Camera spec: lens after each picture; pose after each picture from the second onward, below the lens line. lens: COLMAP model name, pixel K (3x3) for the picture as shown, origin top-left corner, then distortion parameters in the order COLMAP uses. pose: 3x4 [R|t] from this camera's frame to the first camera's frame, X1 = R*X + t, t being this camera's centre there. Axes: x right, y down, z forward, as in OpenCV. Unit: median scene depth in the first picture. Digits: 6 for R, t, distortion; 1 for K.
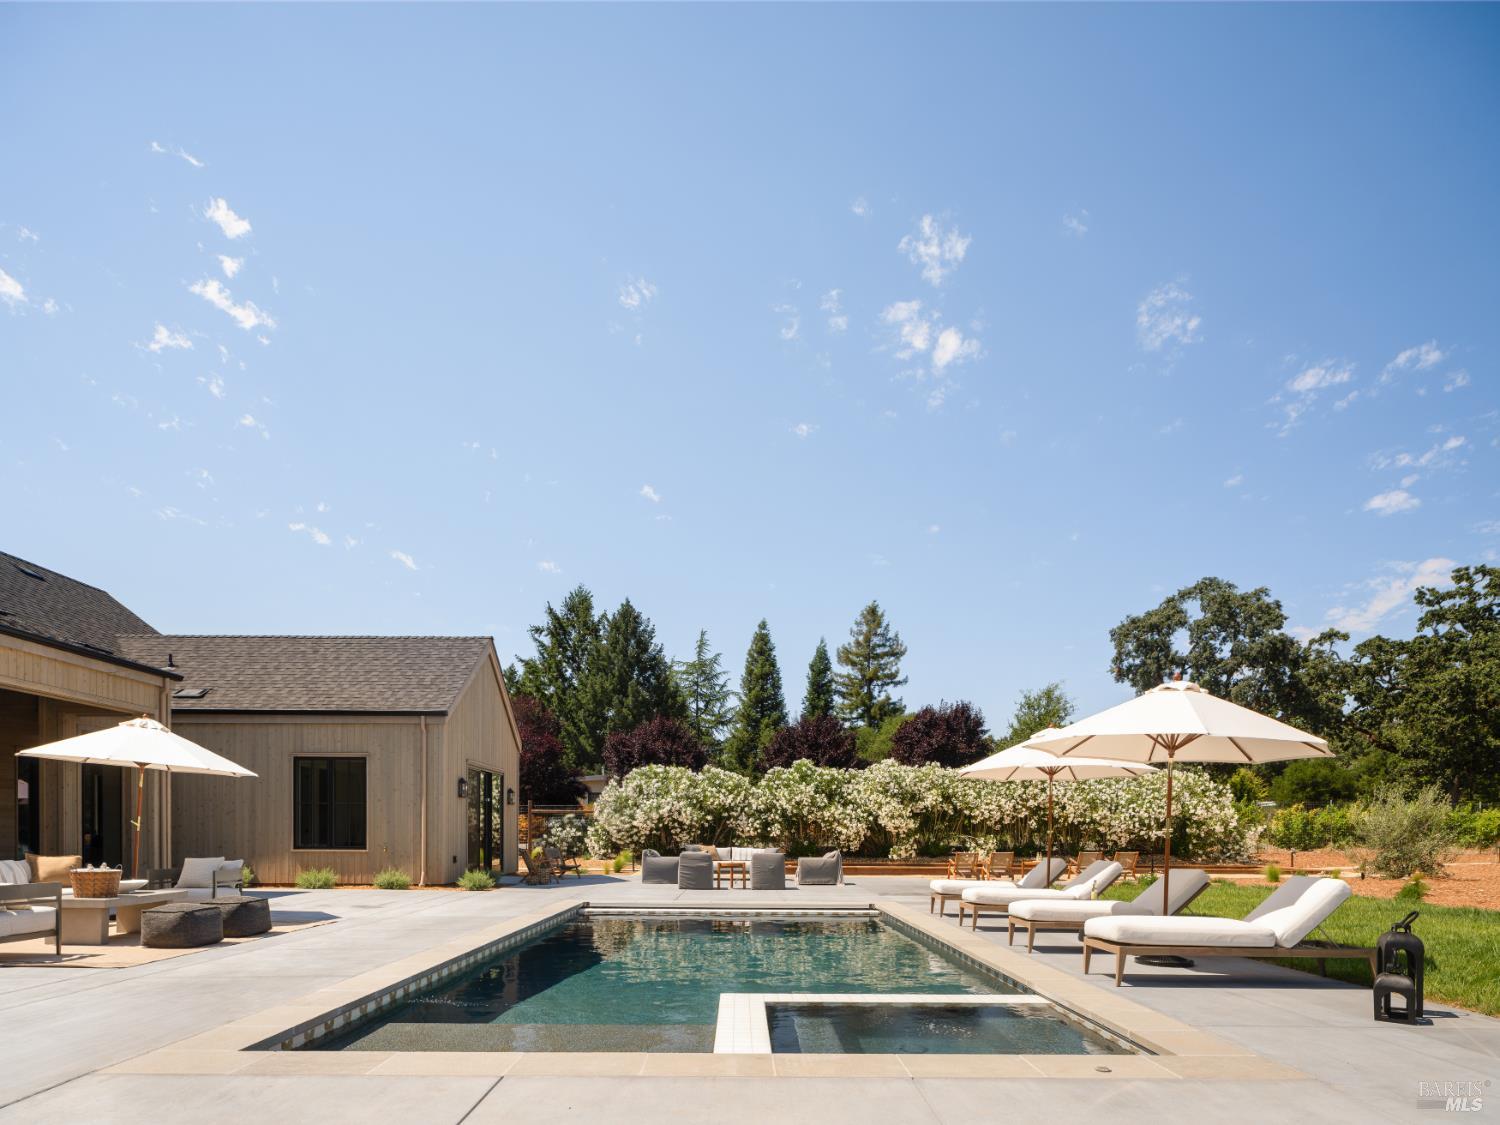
lens RADIAL K [[837.4, 0, 742.8], [0, 837.4, 826.2], [0, 0, 1]] dist [-0.000618, -0.000436]
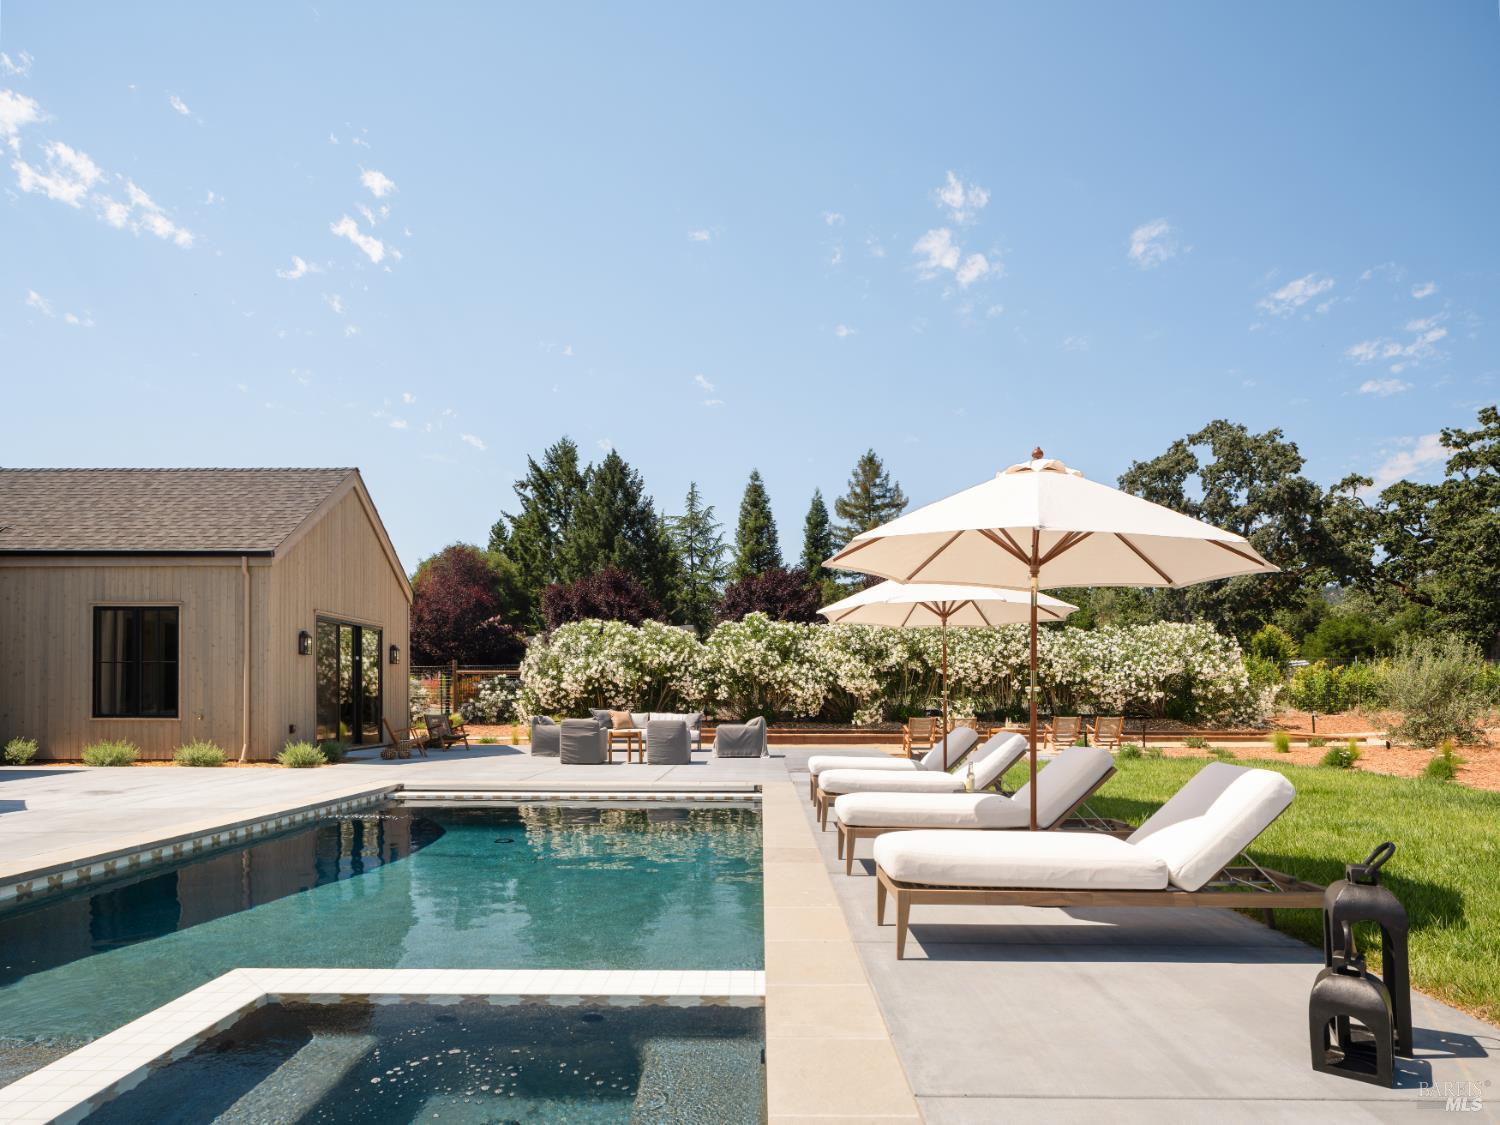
lens RADIAL K [[867.8, 0, 754.4], [0, 867.8, 628.5], [0, 0, 1]] dist [-0.000259, -0.000421]
pose [[0.999978, -0.004222, -0.005140, 0.073856], [0.003857, 0.997608, -0.069021, 0.000652], [0.005419, 0.068999, 0.997602, 0.082731]]
